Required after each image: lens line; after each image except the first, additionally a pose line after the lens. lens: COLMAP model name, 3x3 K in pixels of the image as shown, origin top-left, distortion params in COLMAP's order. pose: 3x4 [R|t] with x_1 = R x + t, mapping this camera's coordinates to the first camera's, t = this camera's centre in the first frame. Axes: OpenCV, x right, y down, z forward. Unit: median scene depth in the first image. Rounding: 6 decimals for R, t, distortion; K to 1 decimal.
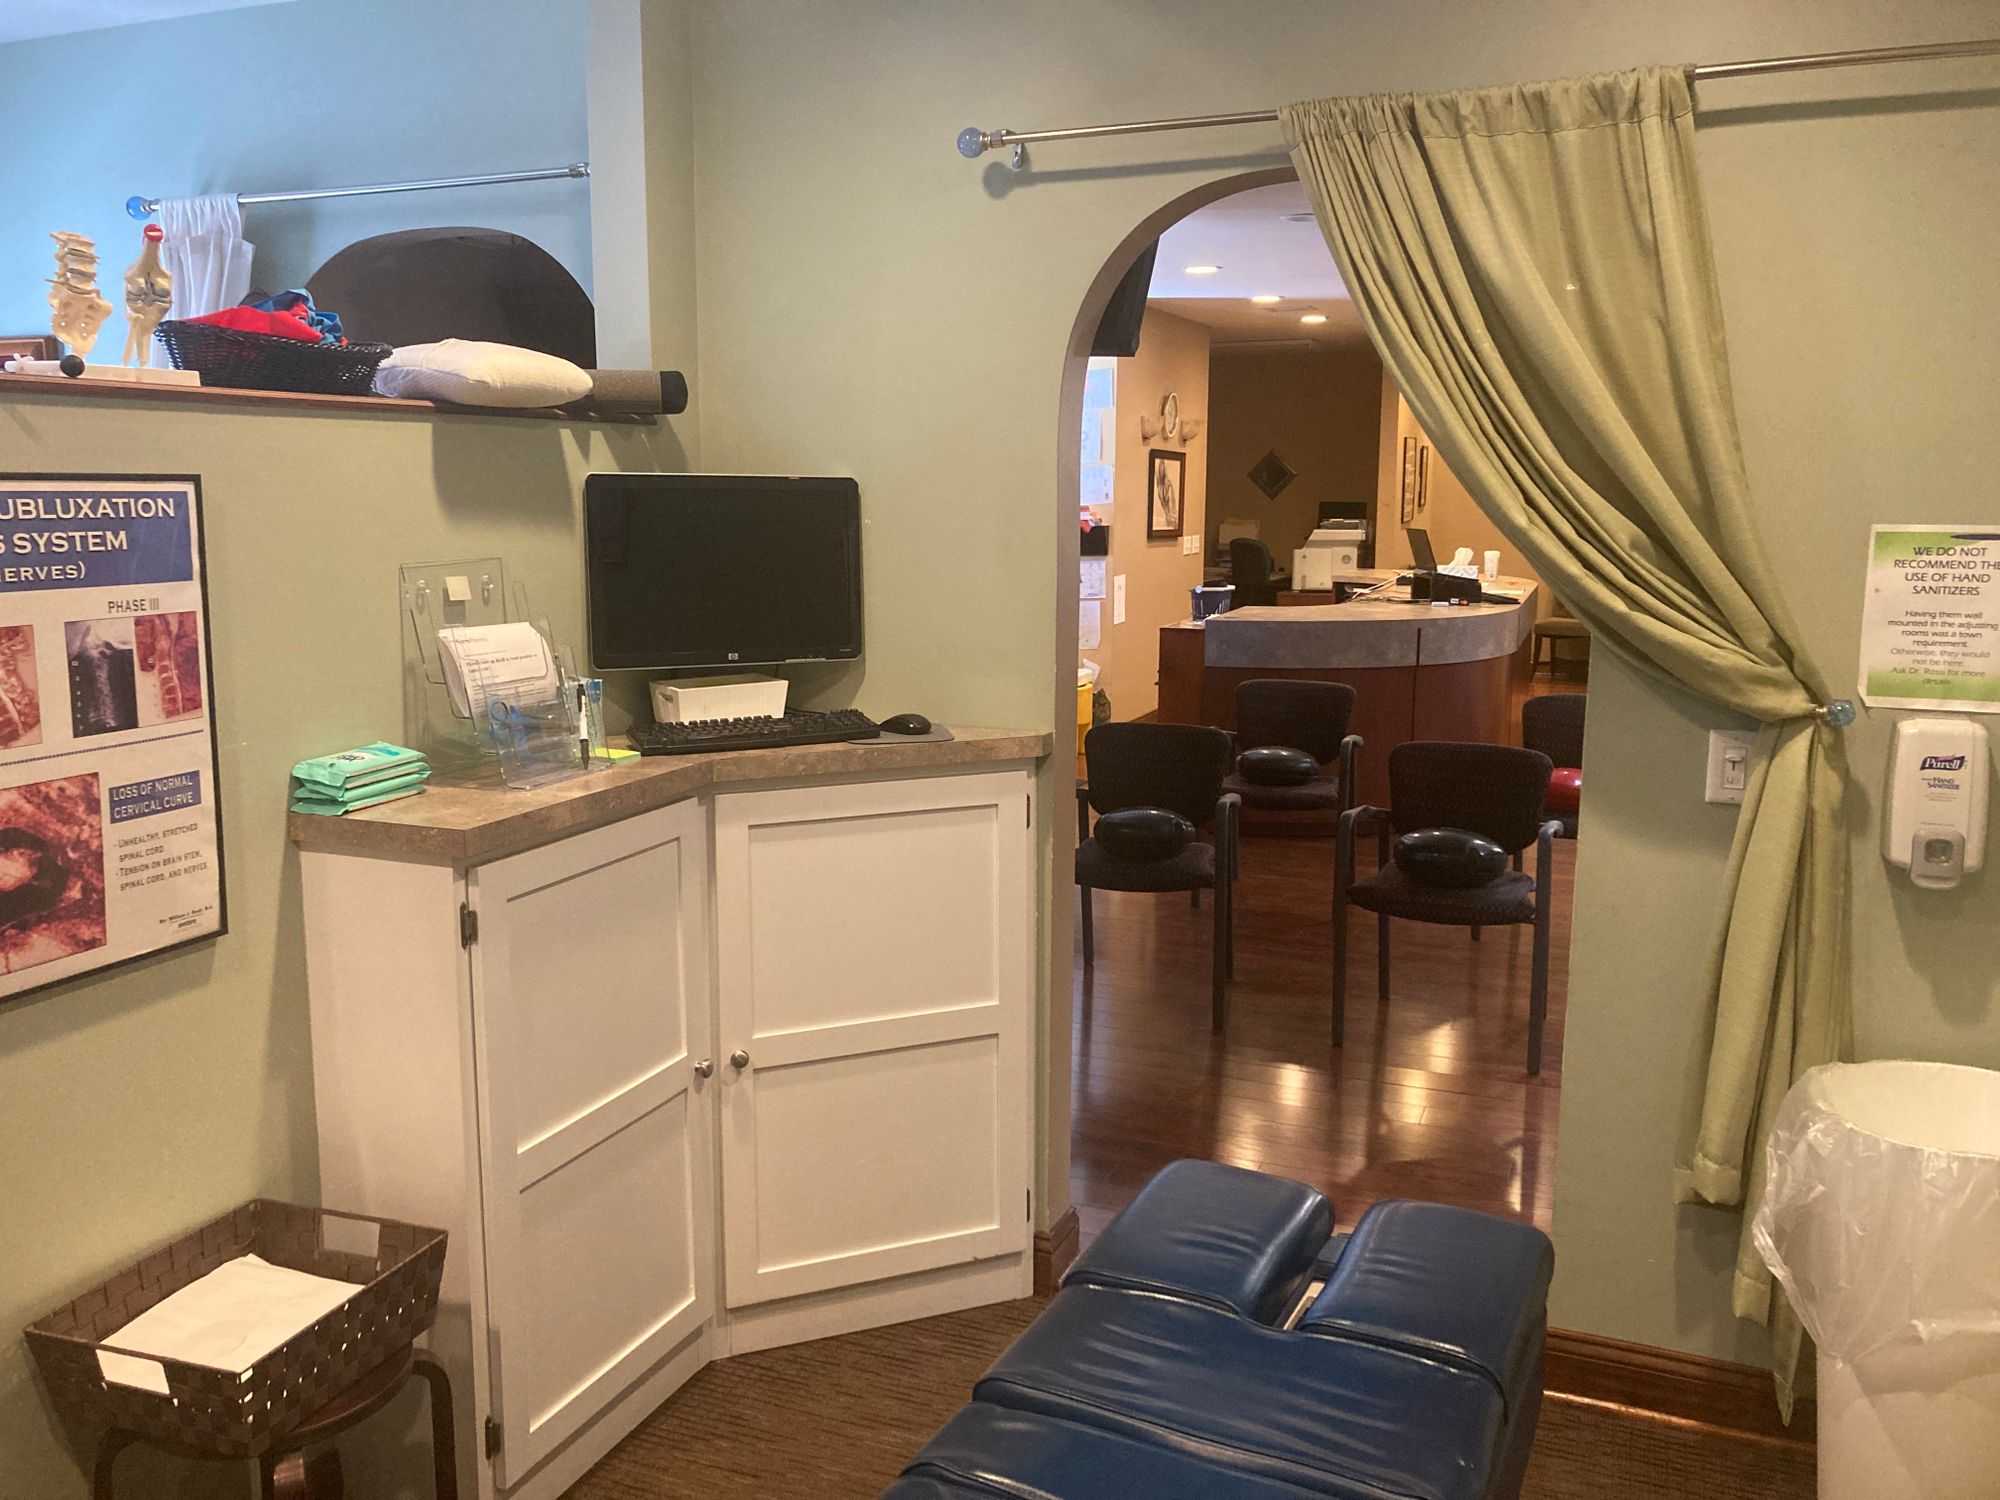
lens RADIAL K [[1646.0, 0, 994.2], [0, 1646.0, 742.2], [0, 0, 1]] dist [0.038904, 0.000830]
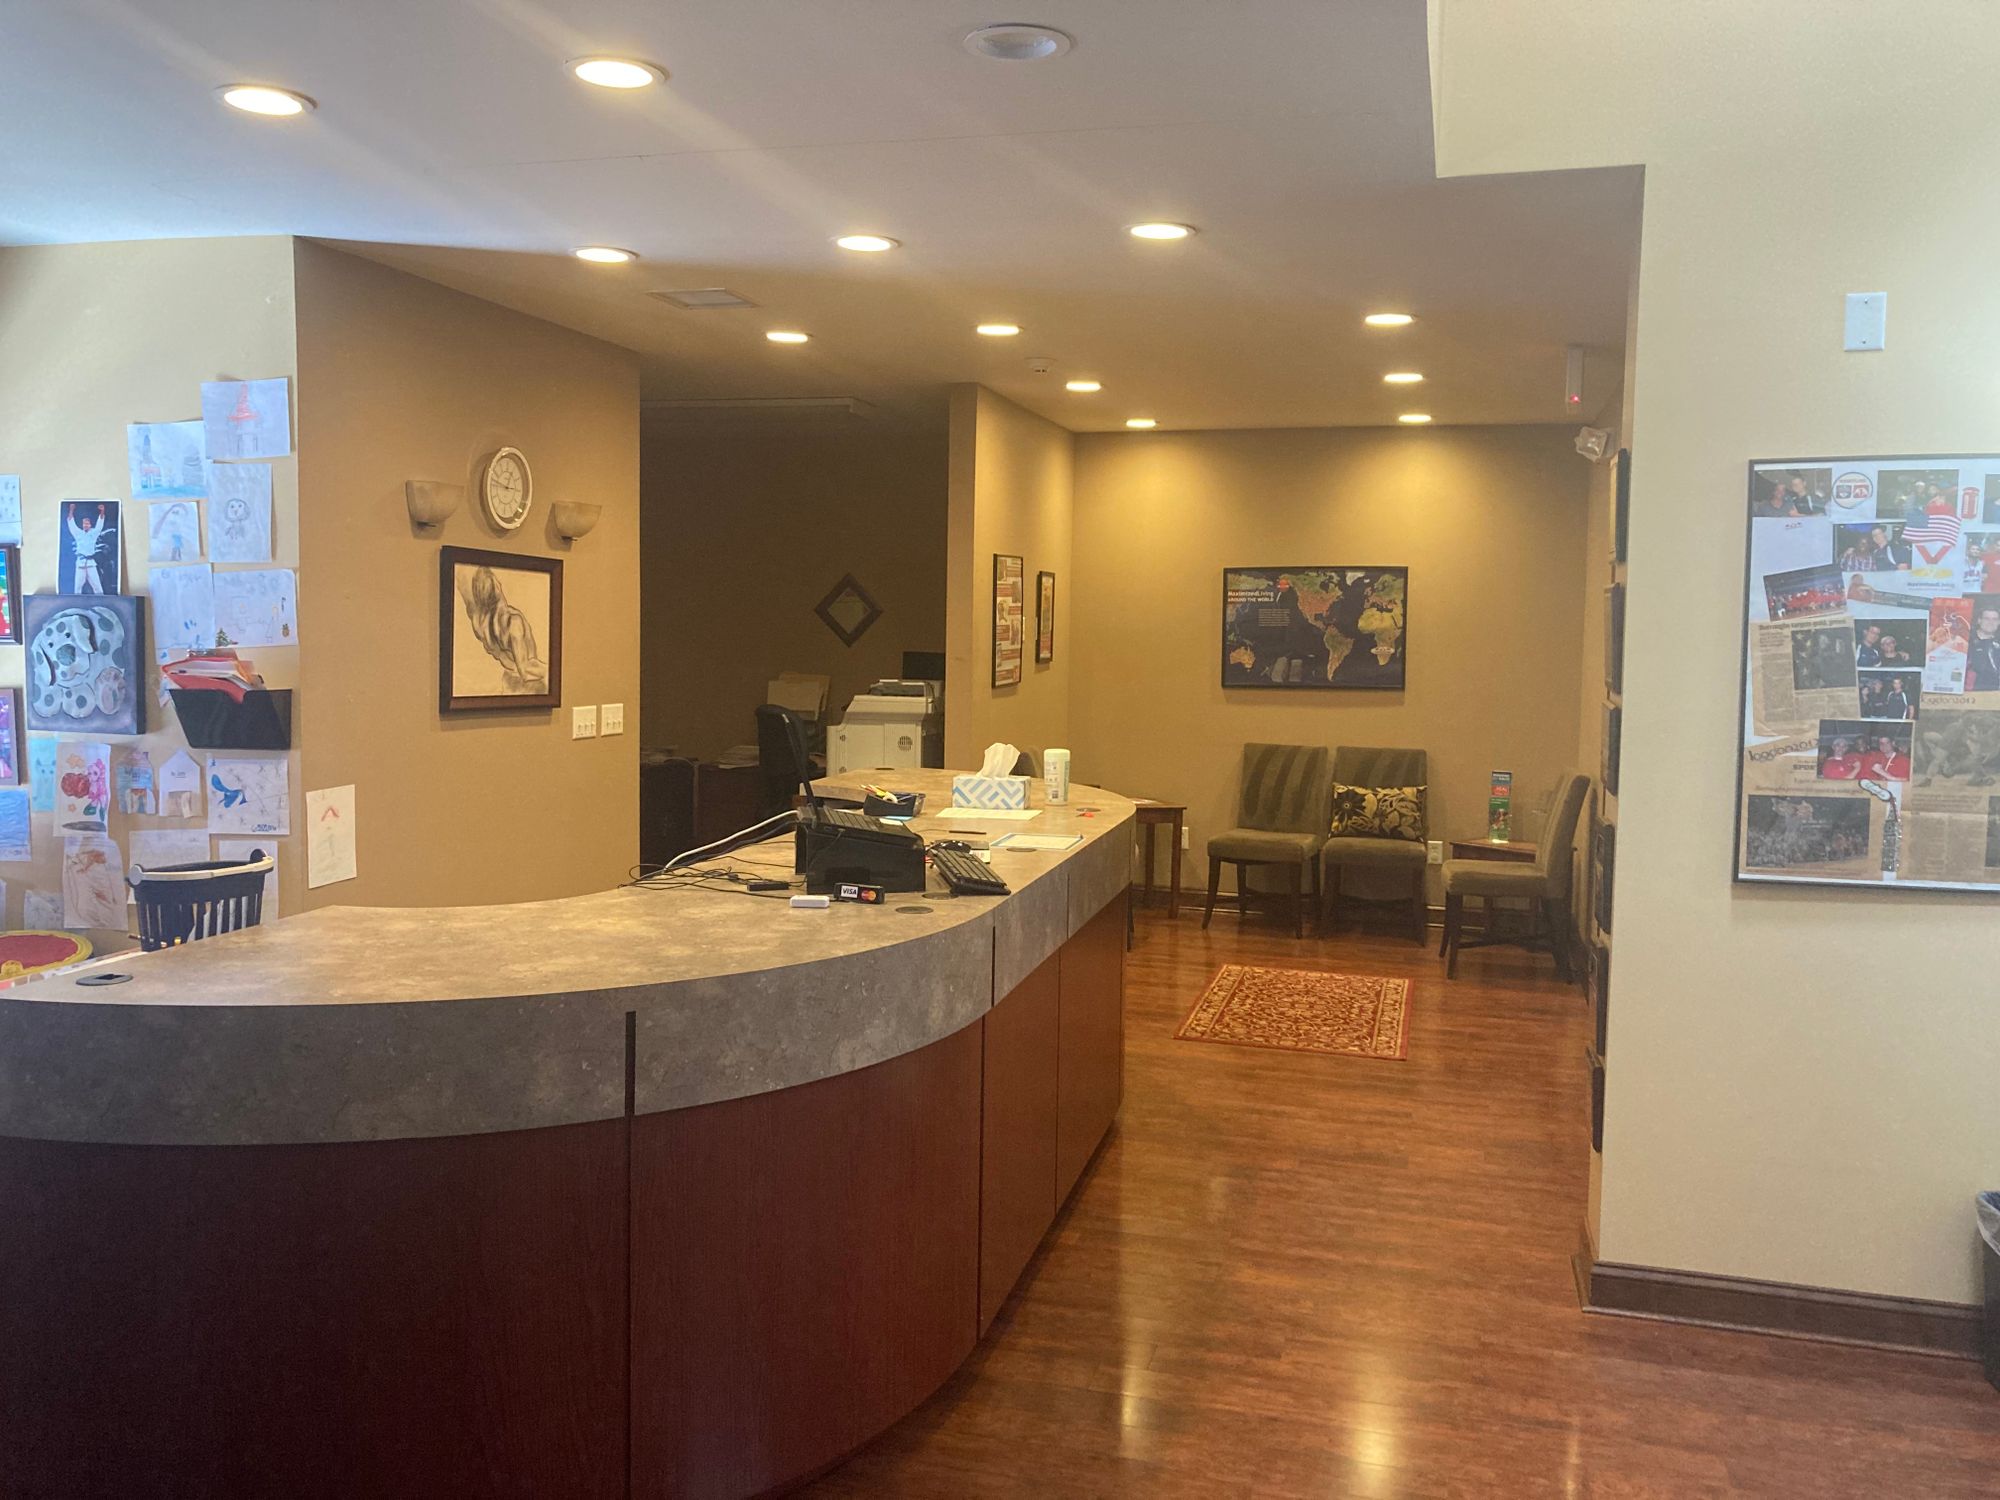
lens RADIAL K [[1646.0, 0, 1003.8], [0, 1646.0, 755.1], [0, 0, 1]] dist [0.038904, 0.000830]
pose [[0.992389, 0.010488, 0.122691, 0.200299], [-0.000666, 0.996809, -0.079821, -0.065169], [-0.123137, 0.079132, 0.989230, 0.435089]]
